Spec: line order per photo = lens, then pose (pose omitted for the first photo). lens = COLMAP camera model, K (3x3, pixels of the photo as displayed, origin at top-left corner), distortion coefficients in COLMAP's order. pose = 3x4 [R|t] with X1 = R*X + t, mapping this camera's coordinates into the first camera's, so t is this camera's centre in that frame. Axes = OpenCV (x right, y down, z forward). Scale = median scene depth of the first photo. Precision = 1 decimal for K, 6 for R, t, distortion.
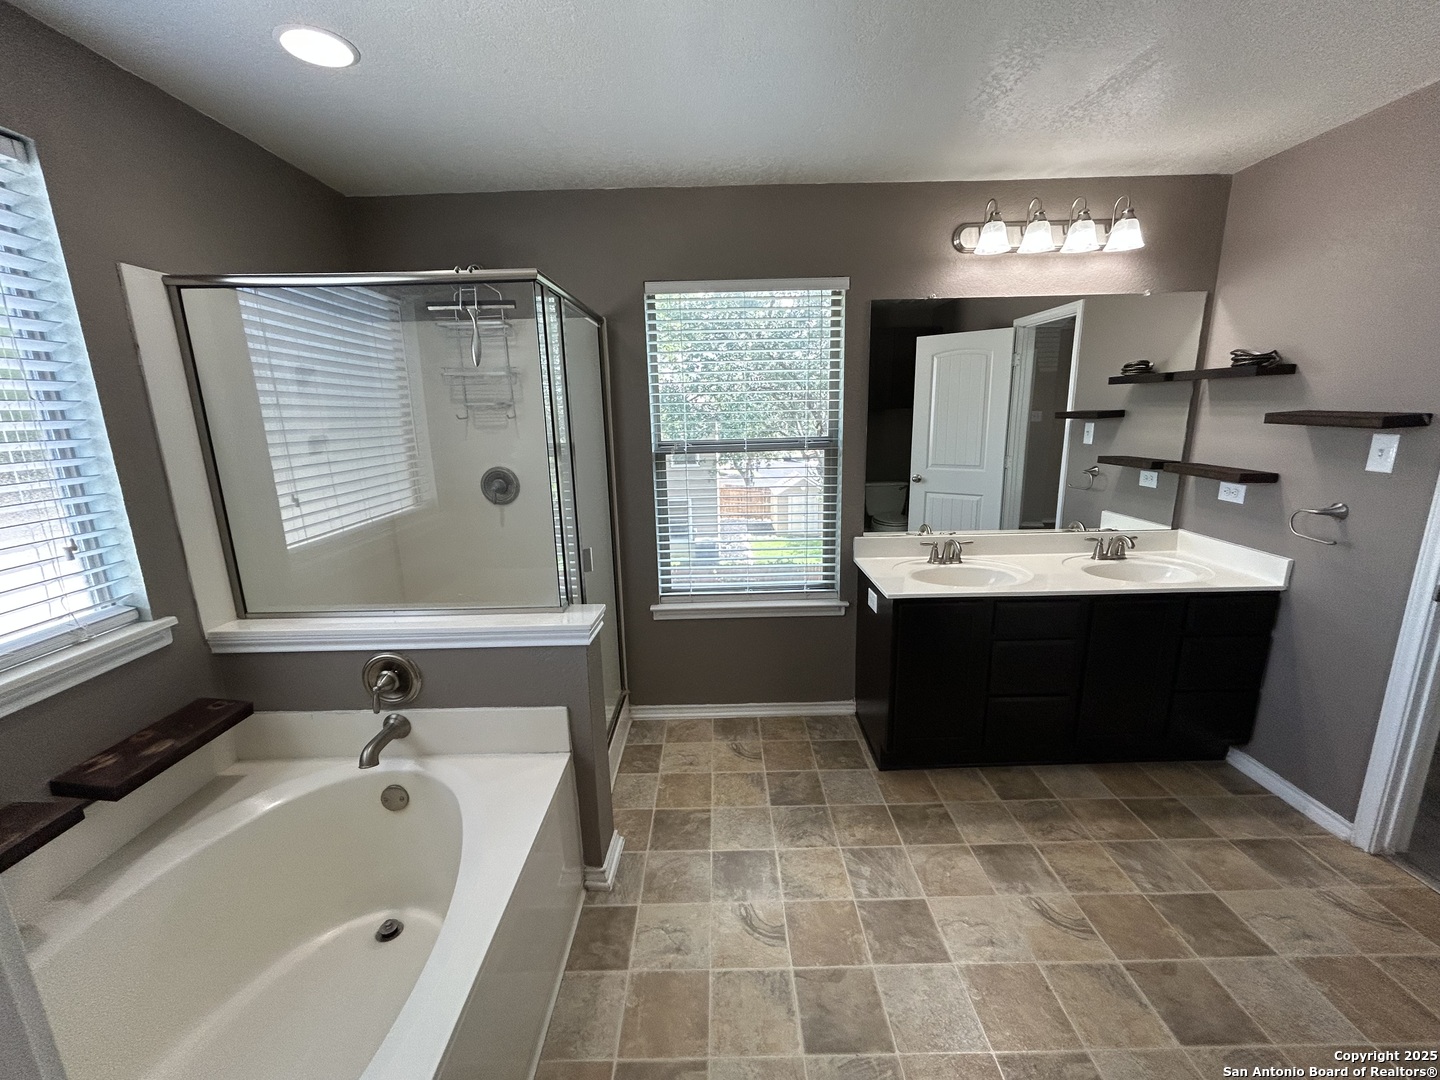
lens RADIAL K [[584.1, 0, 718.5], [0, 584.1, 540.8], [0, 0, 1]] dist [-0.002057, 0.000106]
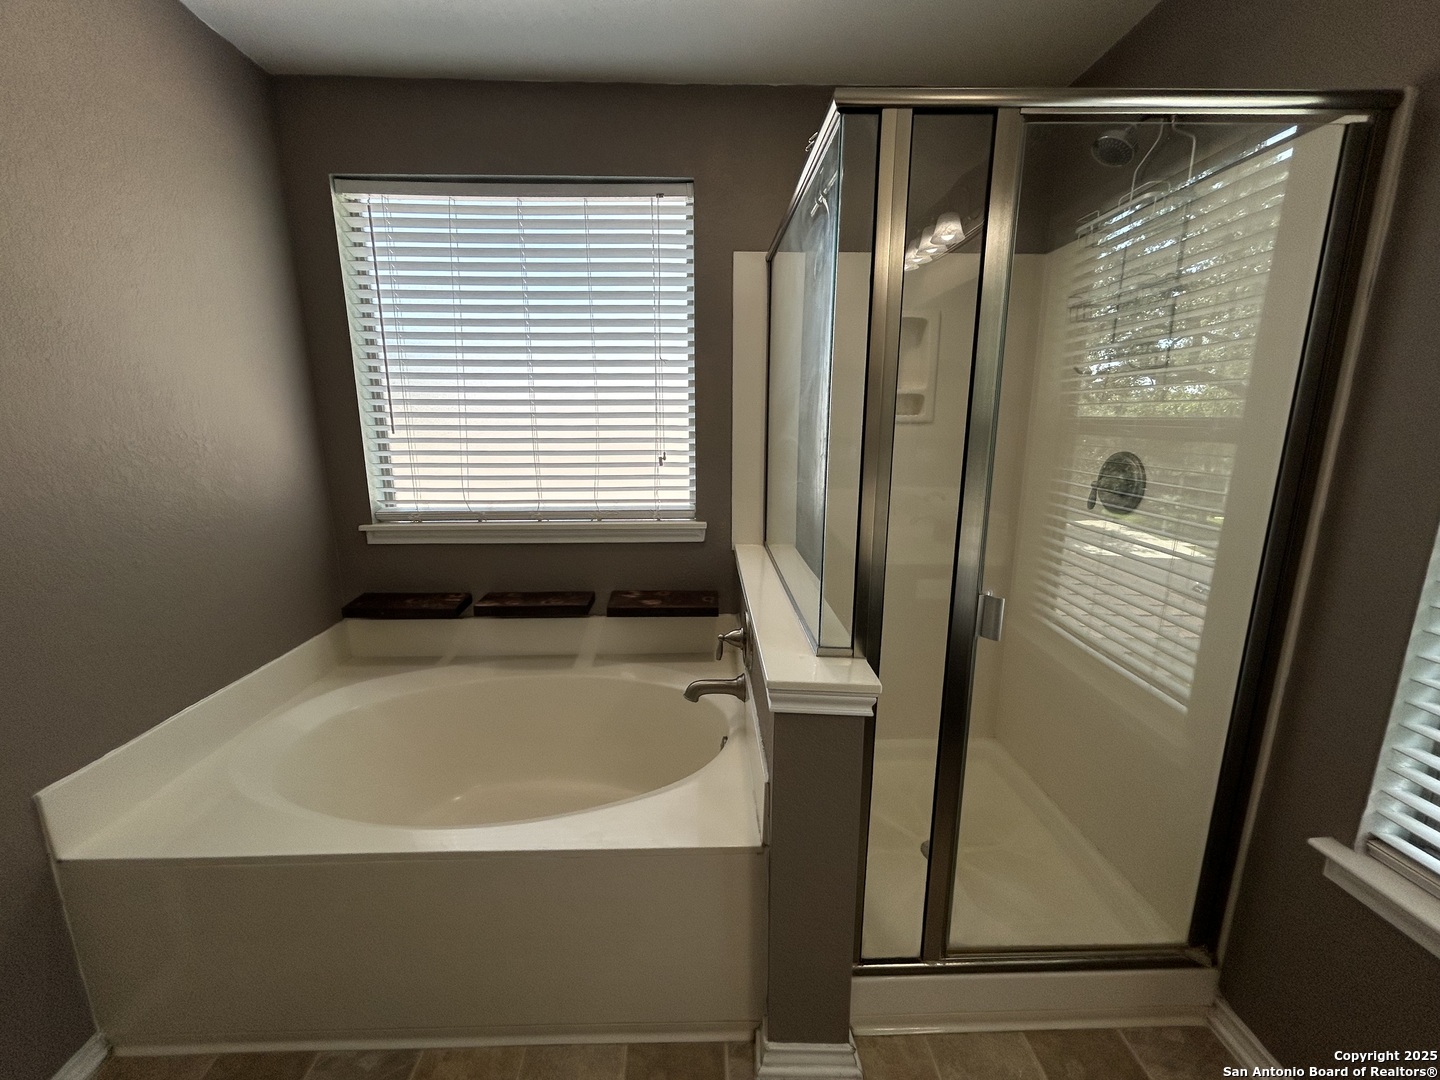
lens RADIAL K [[581.9, 0, 718.2], [0, 581.9, 540.4], [0, 0, 1]] dist [-0.002482, 0.000935]
pose [[0.022111, 0.231107, -0.972677, 0.310953], [-0.221919, 0.949778, 0.220621, -0.110495], [0.974814, 0.210978, 0.072288, 0.793500]]
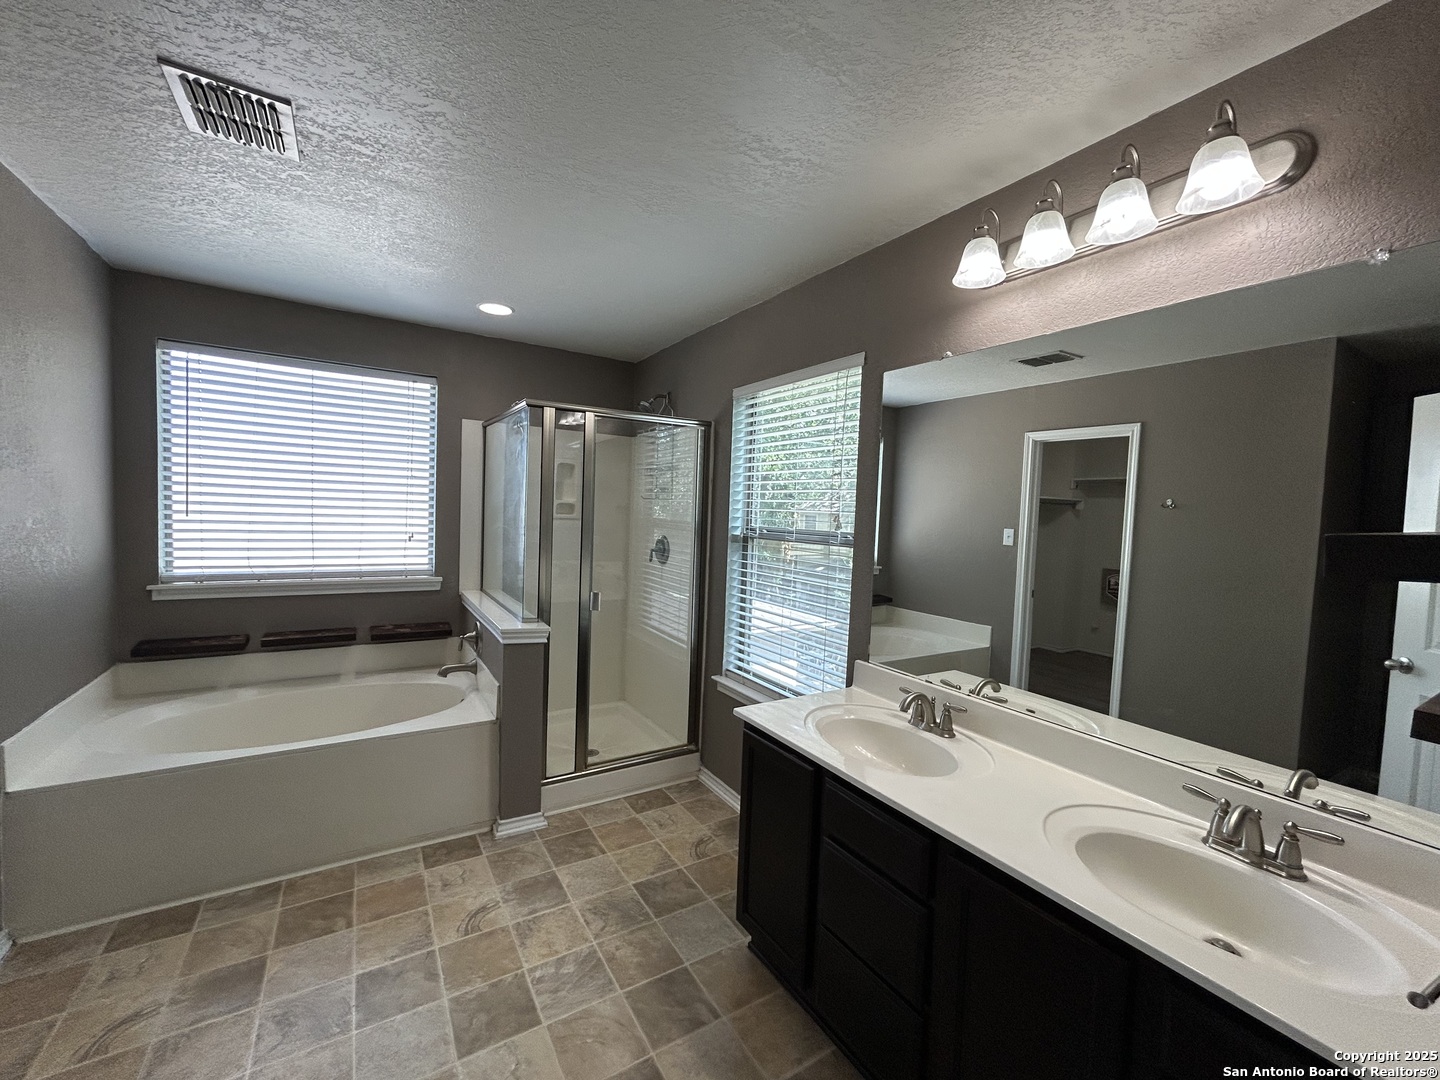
lens RADIAL K [[581.9, 0, 718.2], [0, 581.9, 540.4], [0, 0, 1]] dist [-0.002482, 0.000935]
pose [[0.520234, 0.087484, -0.849531, 1.150726], [-0.239264, 0.969833, -0.046647, -0.117903], [0.819823, 0.227530, 0.525472, 0.574975]]
